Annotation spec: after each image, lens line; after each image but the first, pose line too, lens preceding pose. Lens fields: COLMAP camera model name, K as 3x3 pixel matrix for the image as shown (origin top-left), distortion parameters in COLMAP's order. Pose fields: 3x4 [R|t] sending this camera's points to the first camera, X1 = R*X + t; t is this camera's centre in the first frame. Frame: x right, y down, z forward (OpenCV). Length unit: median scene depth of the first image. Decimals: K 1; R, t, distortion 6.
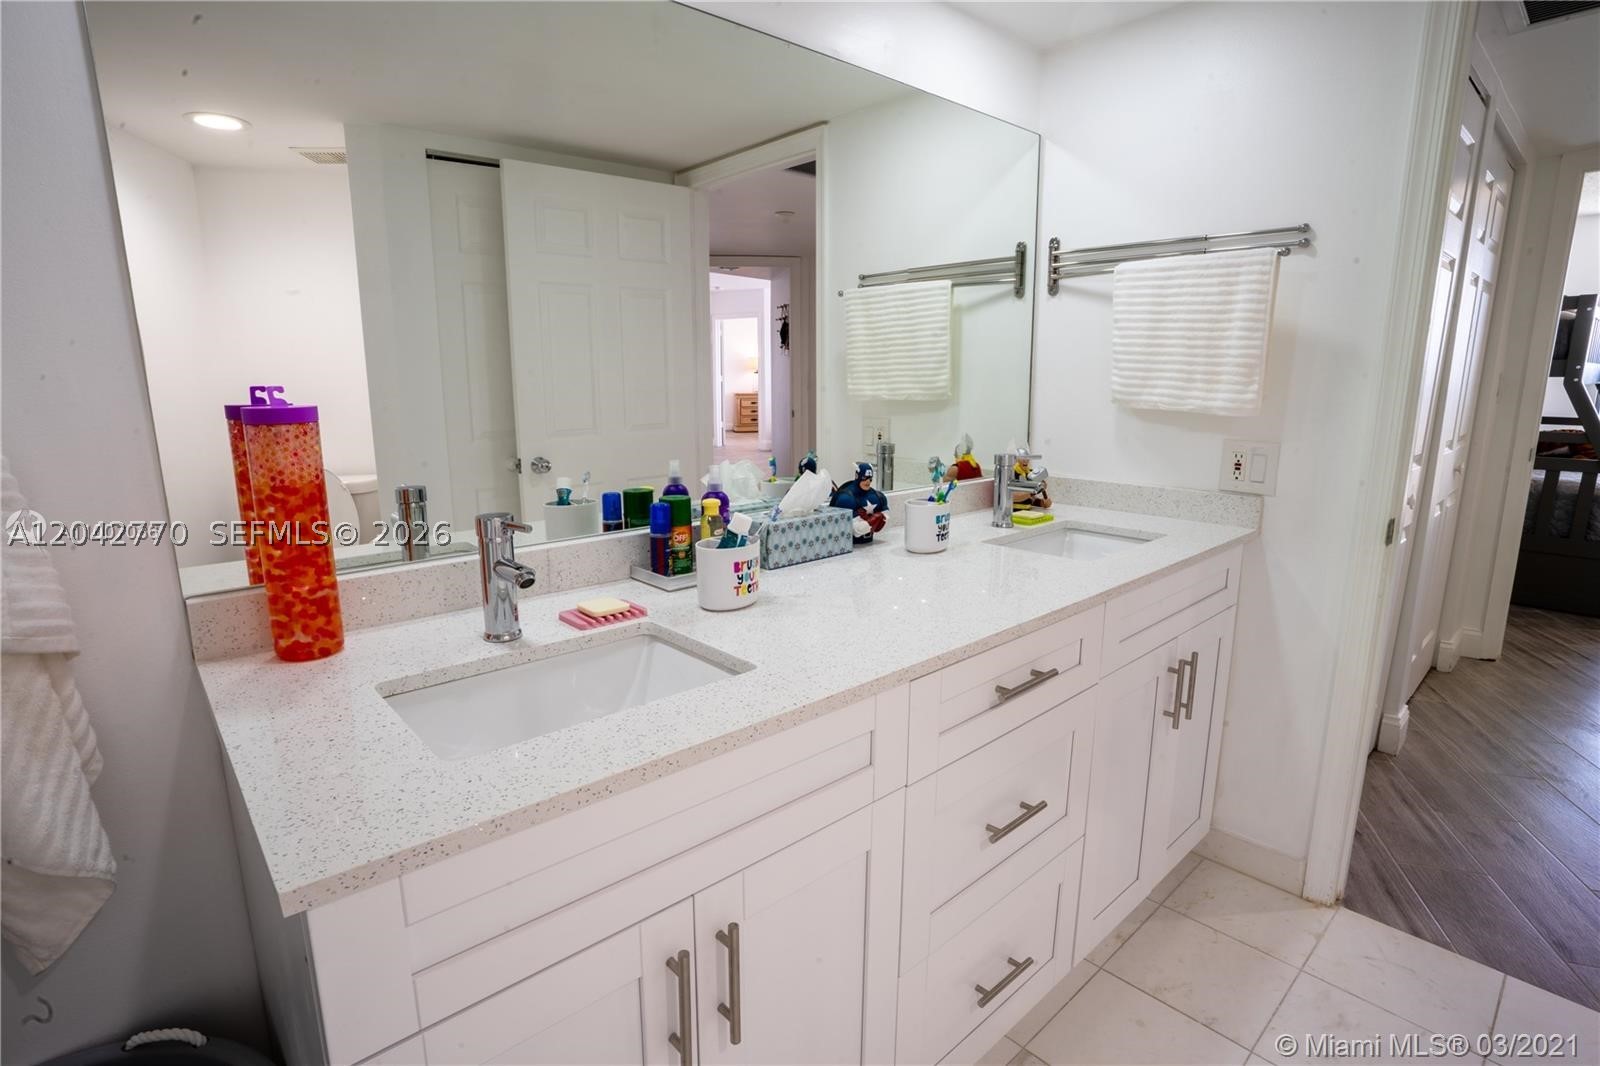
lens RADIAL K [[785.7, 0, 798.0], [0, 785.7, 539.4], [0, 0, 1]] dist [-0.080184, 0.035525]
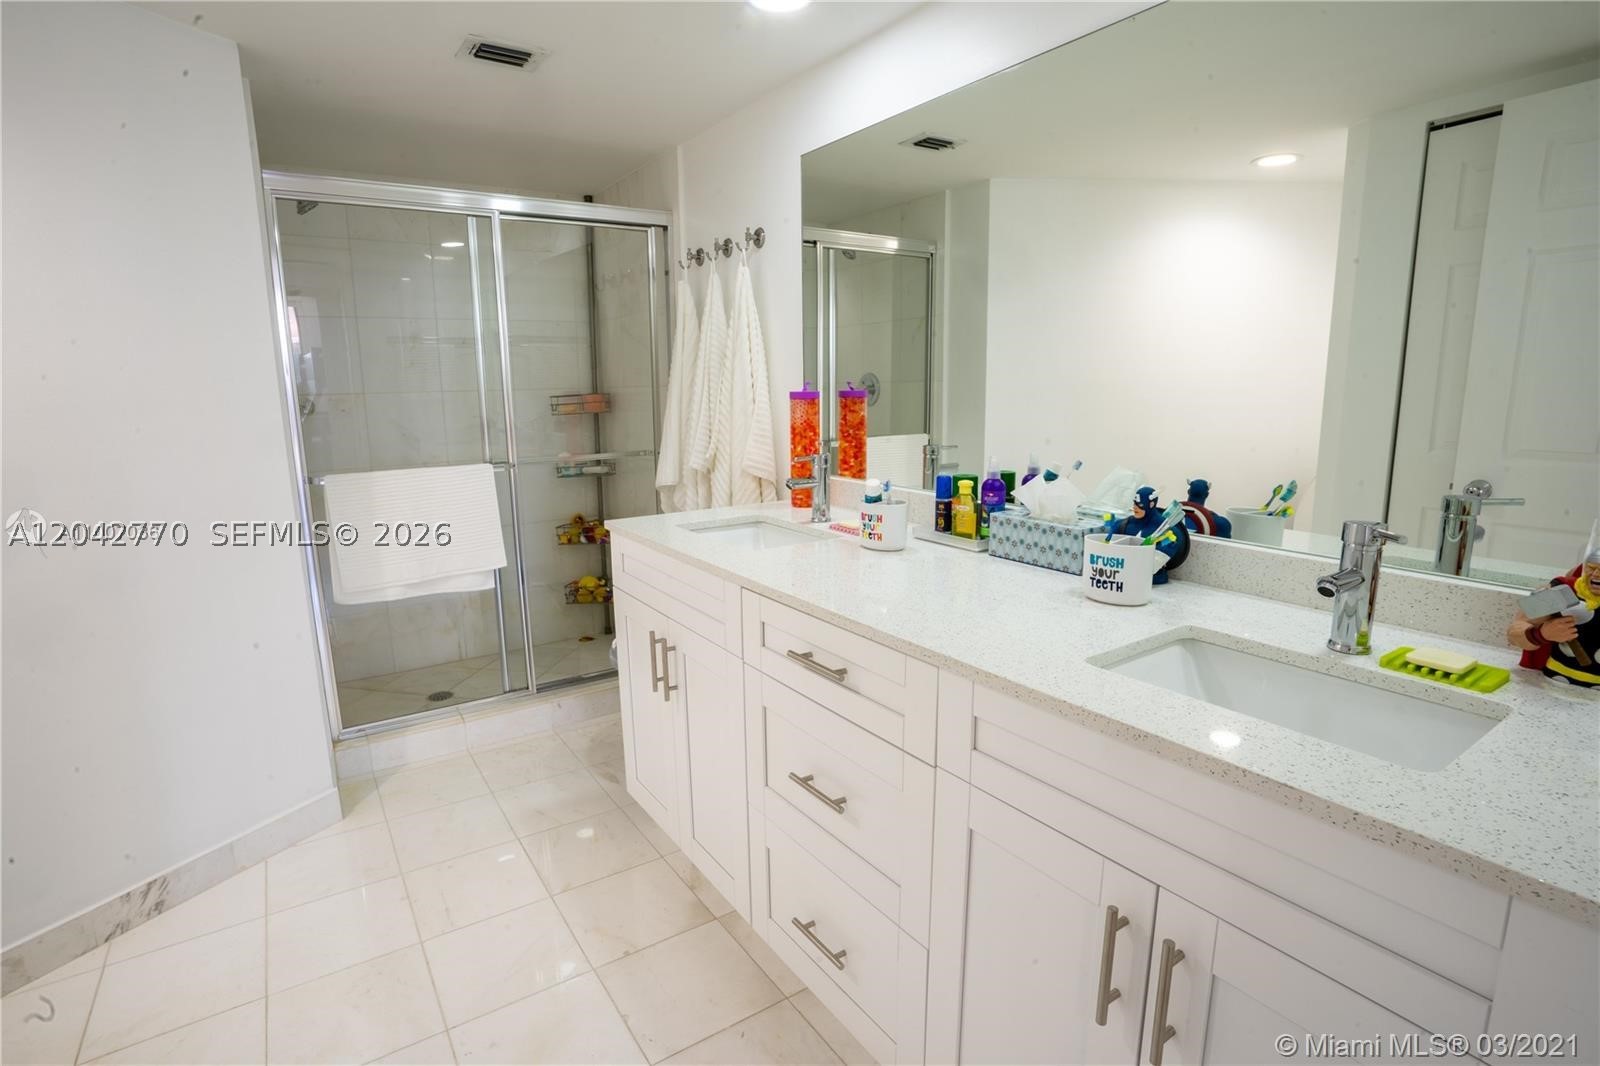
lens RADIAL K [[785.7, 0, 796.1], [0, 785.7, 528.2], [0, 0, 1]] dist [-0.080184, 0.035525]
pose [[-0.130450, 0.193114, -0.972466, 1.050722], [-0.188521, 0.958121, 0.215555, -0.180717], [0.973367, 0.211450, -0.088581, 0.813087]]
